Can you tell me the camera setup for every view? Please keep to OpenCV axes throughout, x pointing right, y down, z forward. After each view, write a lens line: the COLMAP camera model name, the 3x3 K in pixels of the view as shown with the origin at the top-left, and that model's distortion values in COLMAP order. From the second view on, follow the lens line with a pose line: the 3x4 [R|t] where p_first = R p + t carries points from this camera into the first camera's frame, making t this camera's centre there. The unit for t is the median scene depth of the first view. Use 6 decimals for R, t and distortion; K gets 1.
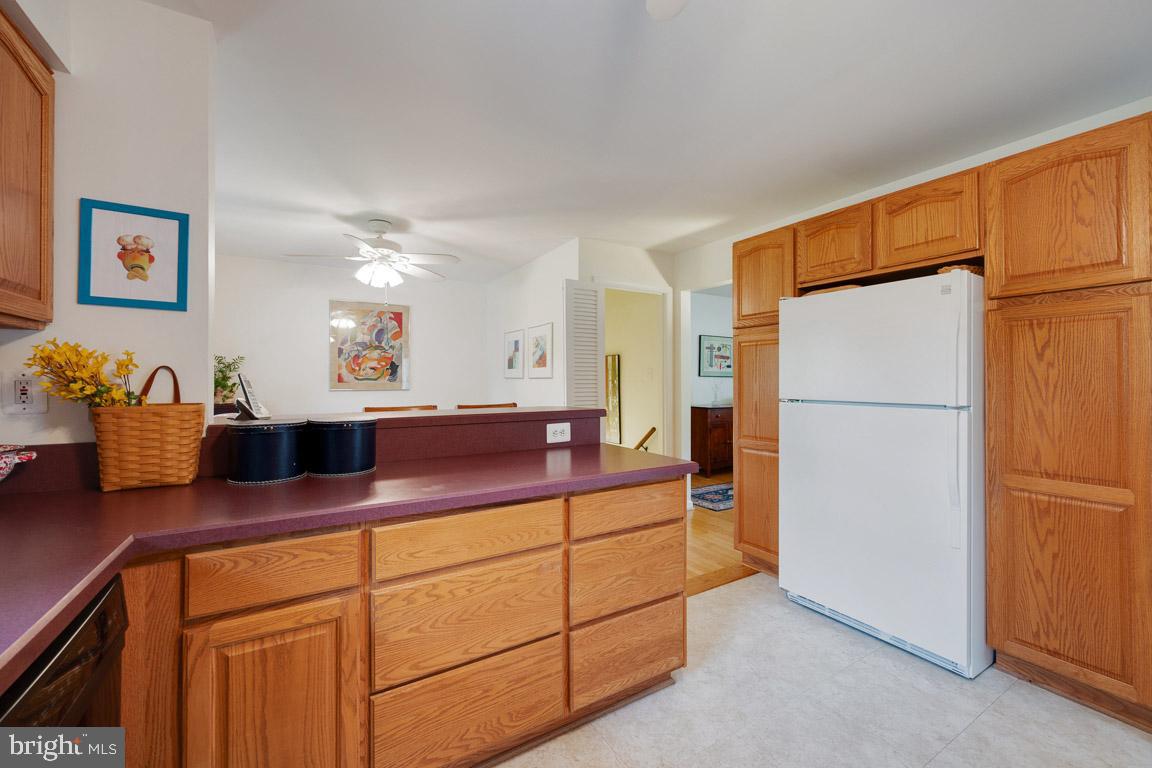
lens RADIAL K [[459.3, 0, 572.1], [0, 459.3, 378.5], [0, 0, 1]] dist [-0.001037, 0.000116]
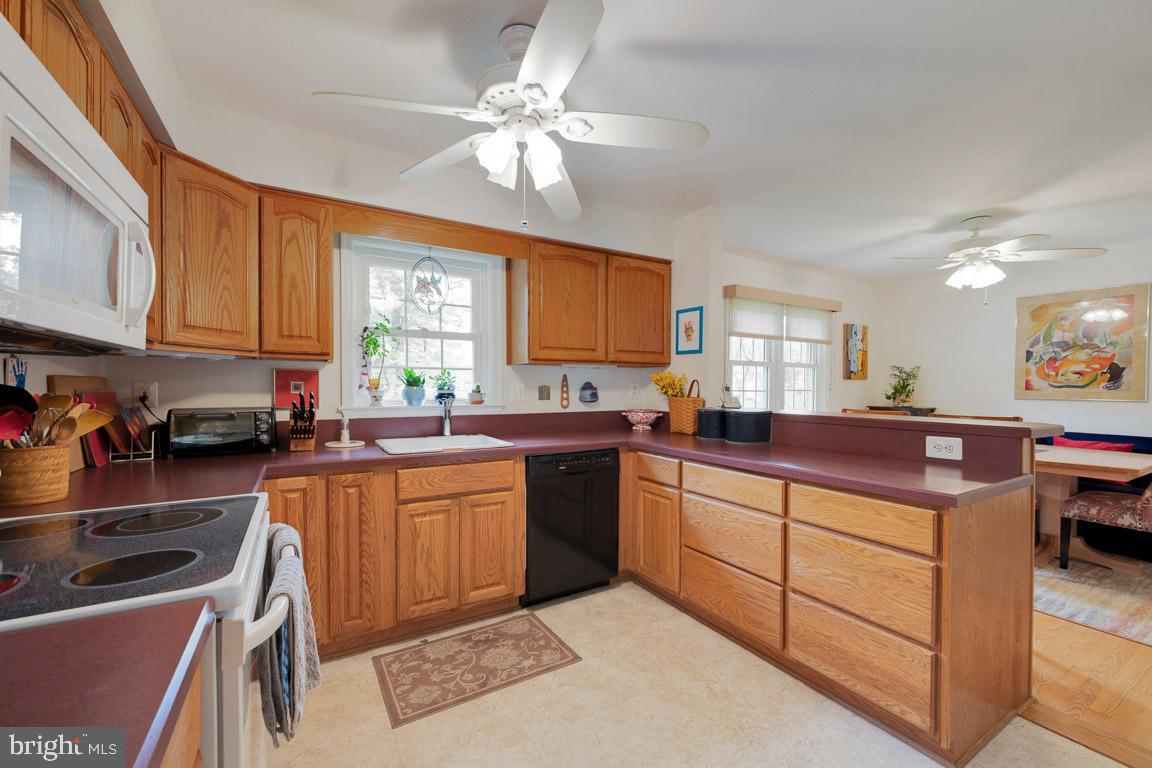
lens RADIAL K [[459.3, 0, 576.6], [0, 459.3, 394.3], [0, 0, 1]] dist [-0.001037, 0.000116]
pose [[0.002249, 0.020693, -0.999783, 0.432598], [-0.000485, 0.999786, 0.020692, -0.001198], [0.999997, 0.000438, 0.002259, 0.150523]]
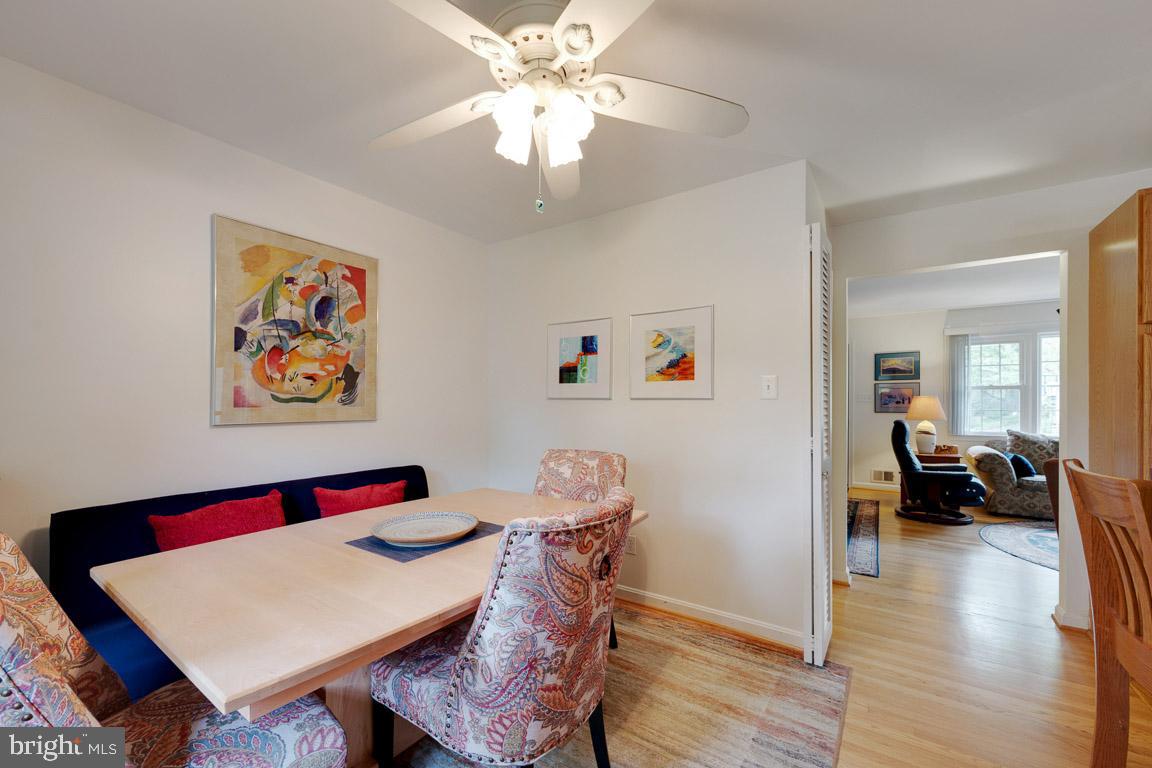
lens RADIAL K [[459.3, 0, 572.9], [0, 459.3, 401.6], [0, 0, 1]] dist [-0.001037, 0.000116]
pose [[0.908967, 0.000661, 0.416866, -0.458407], [-0.002452, 0.999990, 0.003763, 0.001131], [-0.416860, -0.004442, 0.908960, 0.537133]]
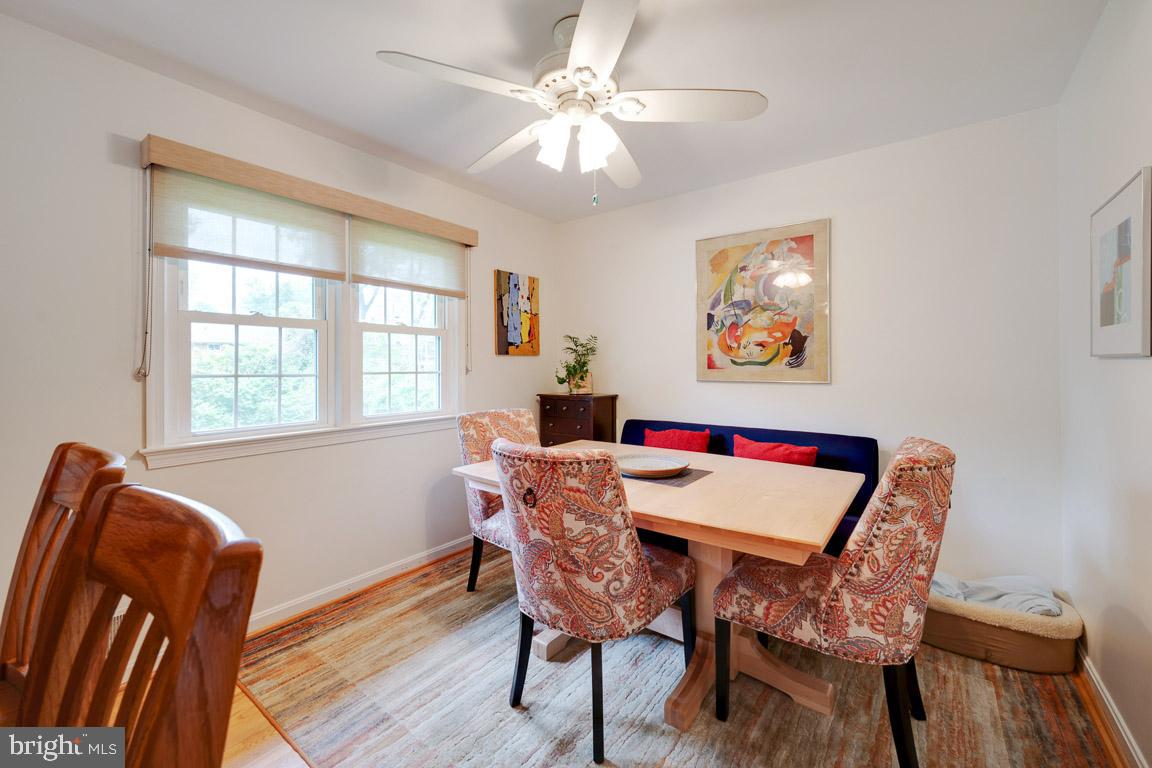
lens RADIAL K [[459.3, 0, 576.5], [0, 459.3, 366.7], [0, 0, 1]] dist [-0.001037, 0.000116]
pose [[0.382278, 0.002352, -0.924044, 0.008213], [0.007354, 0.999957, 0.005588, 0.001056], [0.924018, -0.008931, 0.382245, 0.680026]]
